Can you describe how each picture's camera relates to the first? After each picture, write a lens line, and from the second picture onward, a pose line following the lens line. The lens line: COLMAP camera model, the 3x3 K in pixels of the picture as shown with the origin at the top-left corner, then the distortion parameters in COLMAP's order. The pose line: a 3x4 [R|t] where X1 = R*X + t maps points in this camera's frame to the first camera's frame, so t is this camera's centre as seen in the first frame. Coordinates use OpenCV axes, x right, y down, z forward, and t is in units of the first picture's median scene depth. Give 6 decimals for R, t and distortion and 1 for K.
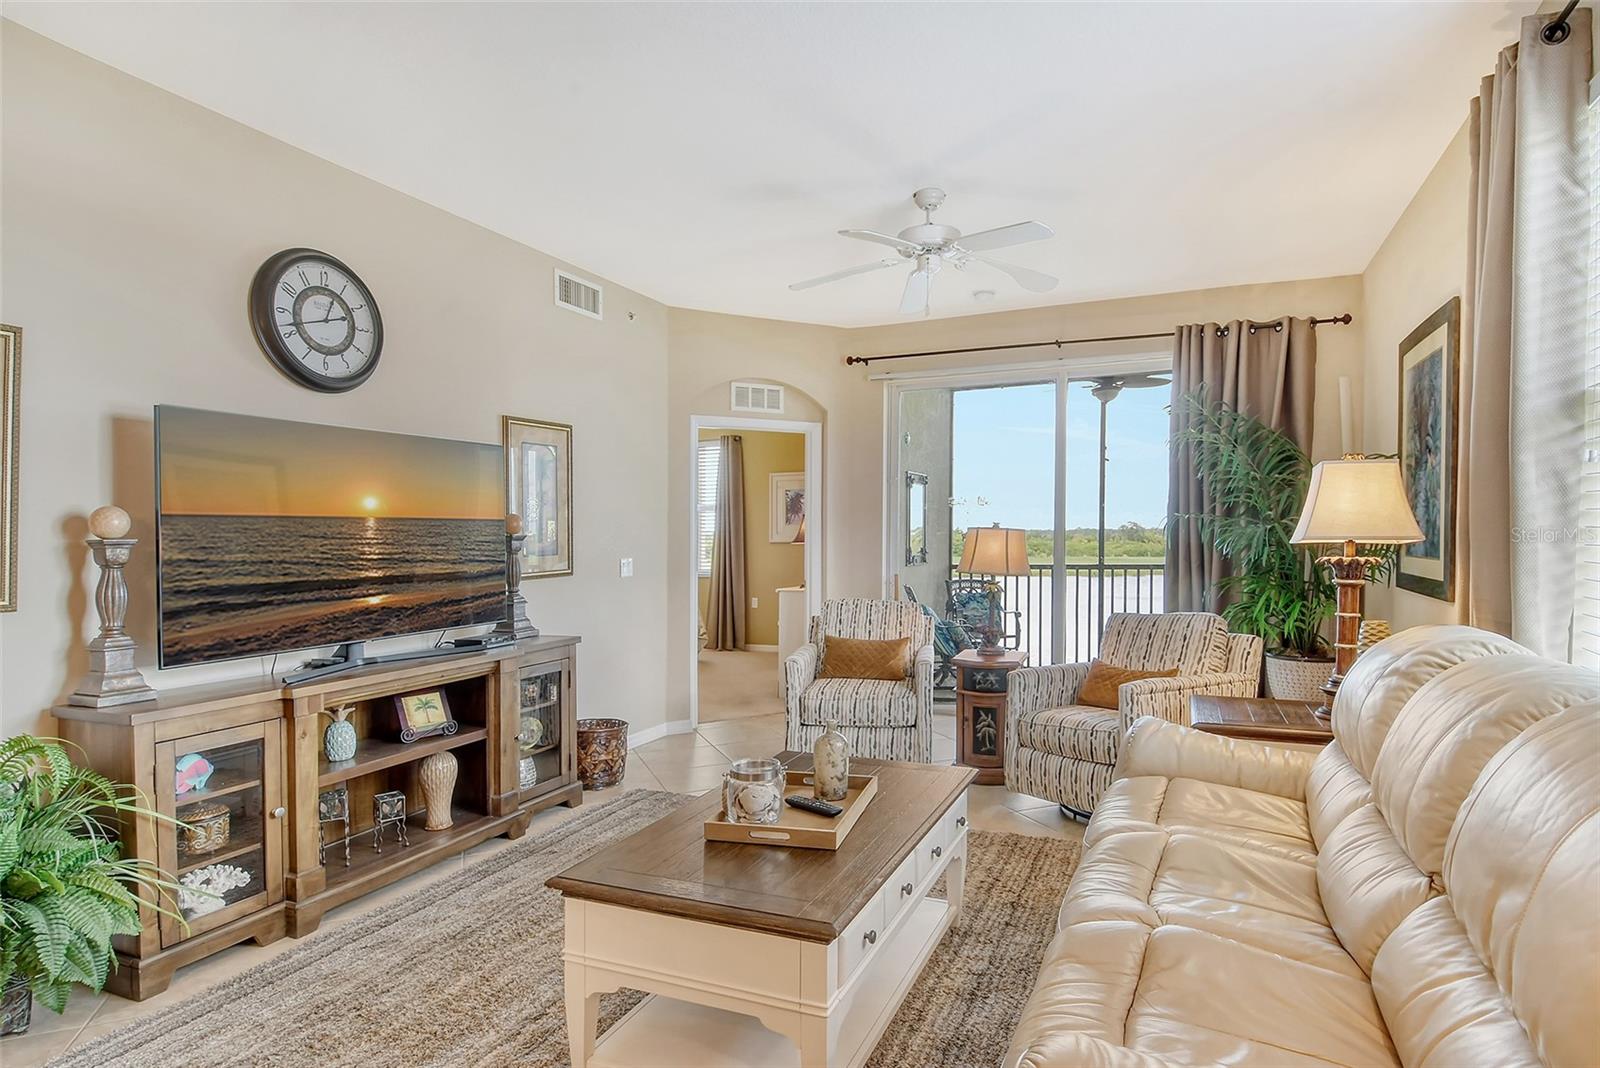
lens RADIAL K [[839.9, 0, 849.7], [0, 839.9, 540.7], [0, 0, 1]] dist [0.007638, -0.004288]
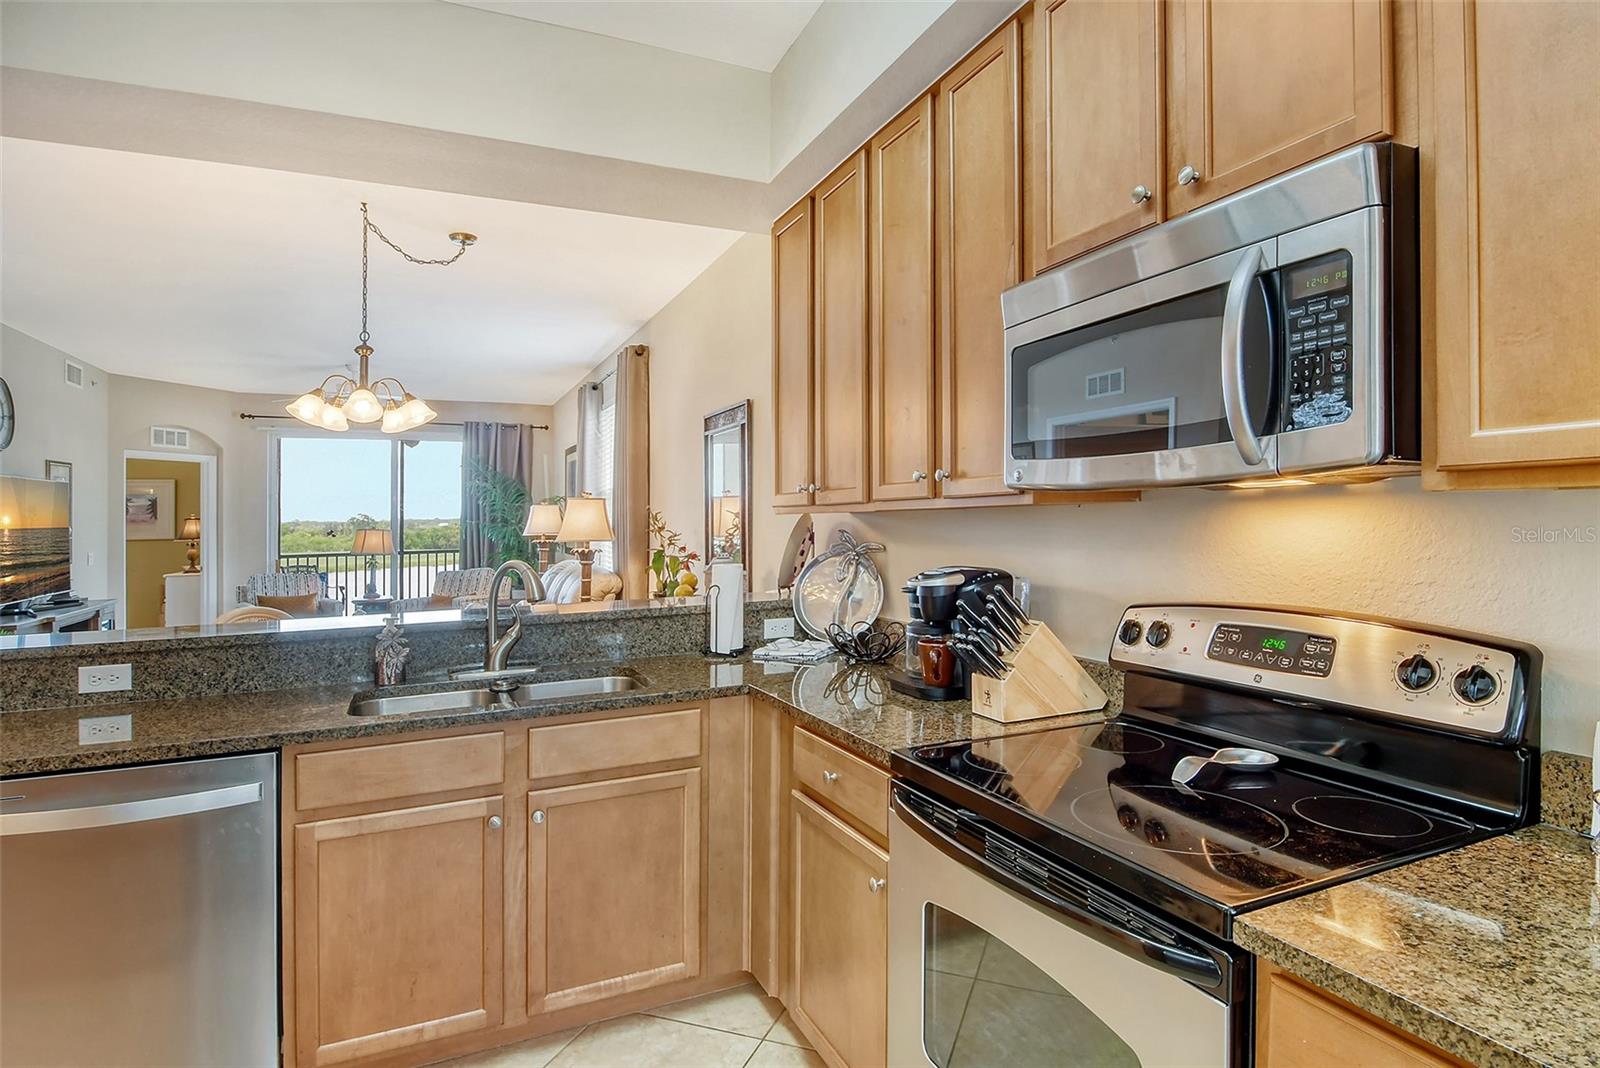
lens RADIAL K [[839.9, 0, 796.5], [0, 839.9, 505.3], [0, 0, 1]] dist [0.007638, -0.004288]
pose [[0.692636, 0.012595, 0.721178, -0.668590], [0.013034, 0.999466, -0.029973, -0.001079], [-0.721170, 0.030160, 0.692101, -1.230888]]
